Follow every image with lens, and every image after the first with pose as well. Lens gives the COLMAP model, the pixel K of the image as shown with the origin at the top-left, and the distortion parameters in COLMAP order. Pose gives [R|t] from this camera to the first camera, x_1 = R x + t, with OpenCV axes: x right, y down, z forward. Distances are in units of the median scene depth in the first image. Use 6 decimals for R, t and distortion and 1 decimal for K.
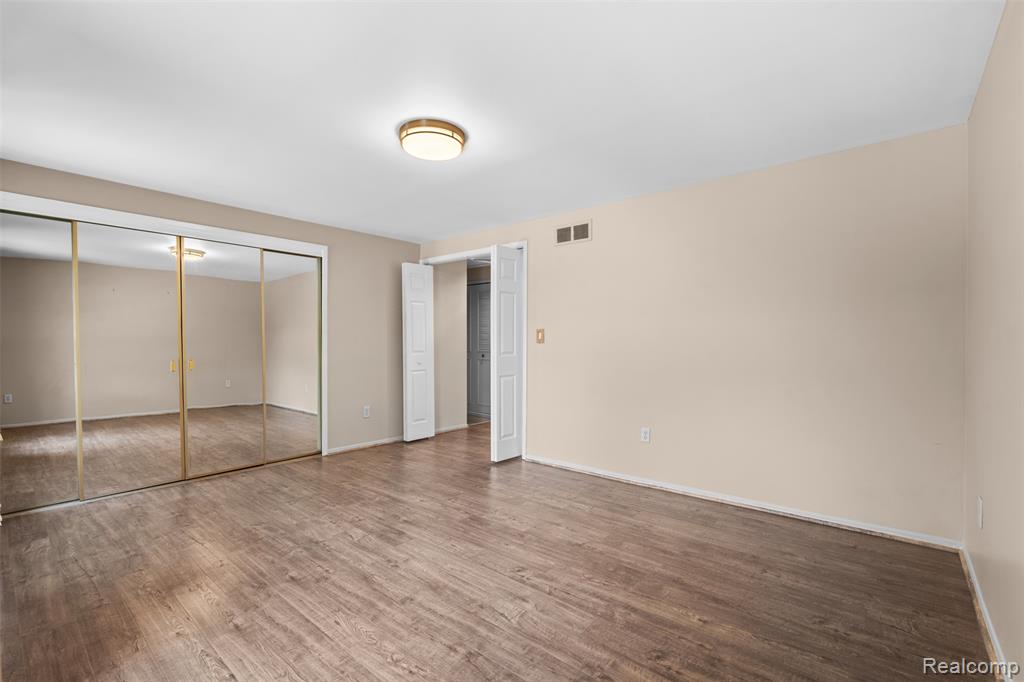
lens RADIAL K [[447.7, 0, 515.5], [0, 447.7, 337.7], [0, 0, 1]] dist [-0.000052, 0.000321]
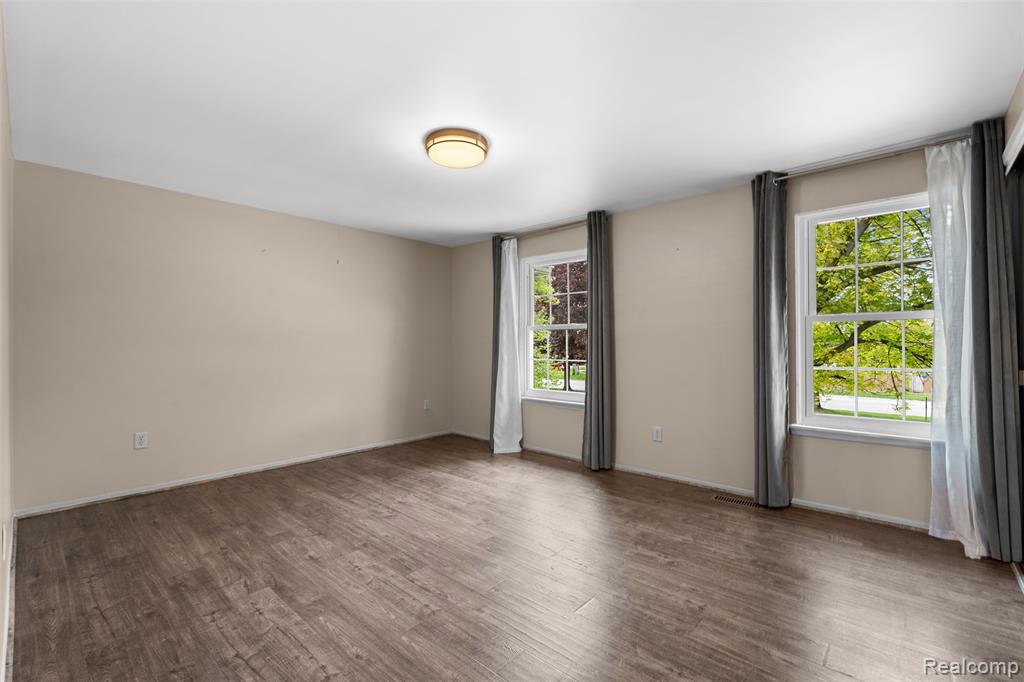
lens RADIAL K [[447.7, 0, 515.5], [0, 447.7, 337.7], [0, 0, 1]] dist [-0.000052, 0.000321]
pose [[-0.999463, 0.003709, 0.032562, -0.384189], [0.002880, 0.999671, -0.025474, 0.031194], [-0.032646, -0.025367, -0.999145, 2.217603]]
